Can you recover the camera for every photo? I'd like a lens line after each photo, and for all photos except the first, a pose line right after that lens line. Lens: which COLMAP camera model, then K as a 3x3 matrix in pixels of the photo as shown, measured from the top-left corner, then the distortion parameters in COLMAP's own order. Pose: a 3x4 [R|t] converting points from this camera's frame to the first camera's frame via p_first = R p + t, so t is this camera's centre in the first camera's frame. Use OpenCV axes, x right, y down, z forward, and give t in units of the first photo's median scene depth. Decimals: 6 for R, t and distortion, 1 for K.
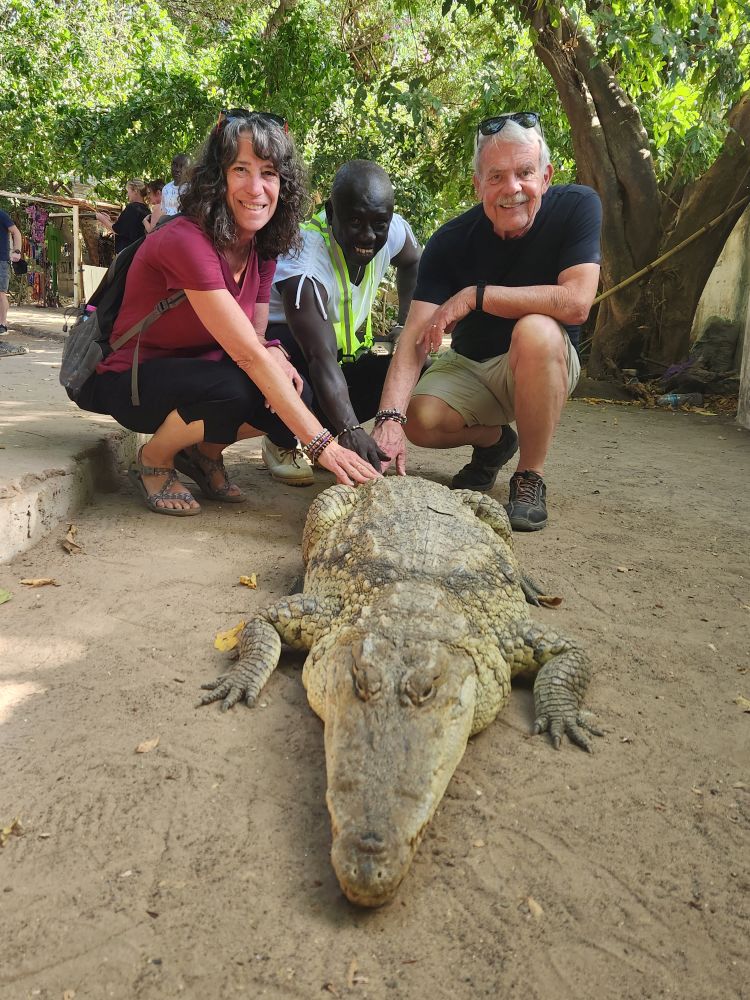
lens RADIAL K [[847.0, 0, 375.0], [0, 847.0, 500.0], [0, 0, 1]] dist [0.096911, -0.059702]
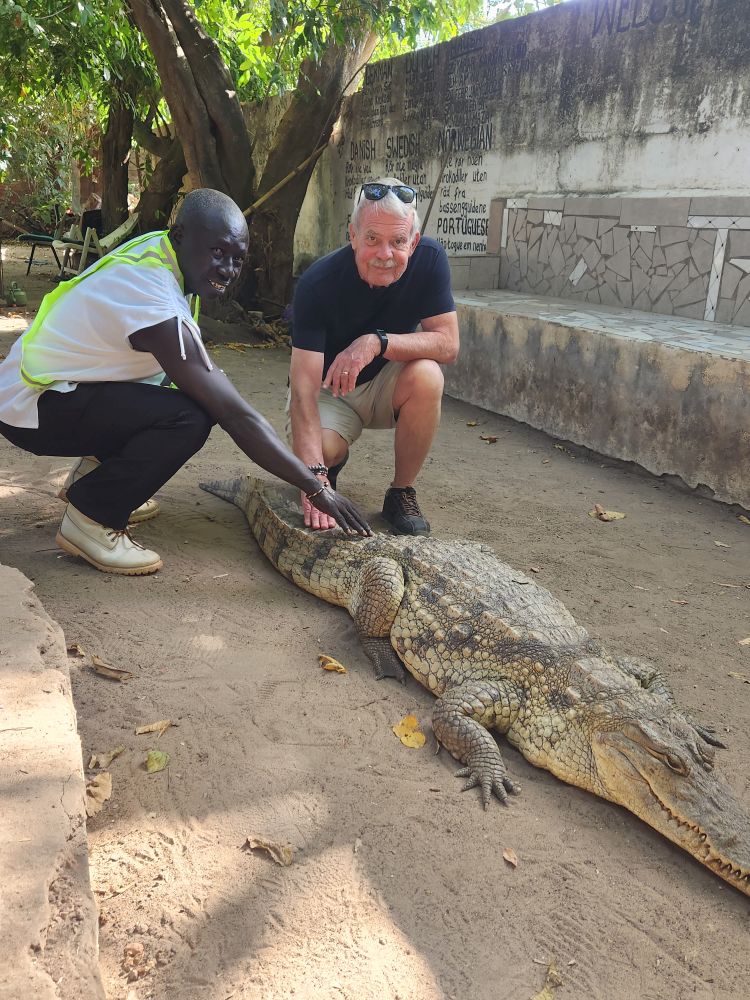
lens RADIAL K [[847.0, 0, 375.0], [0, 847.0, 500.0], [0, 0, 1]] dist [0.096911, -0.059702]
pose [[0.840733, -0.170204, 0.514003, -0.154707], [0.105137, 0.982557, 0.153391, -0.068116], [-0.531144, -0.074920, 0.843963, 0.015325]]
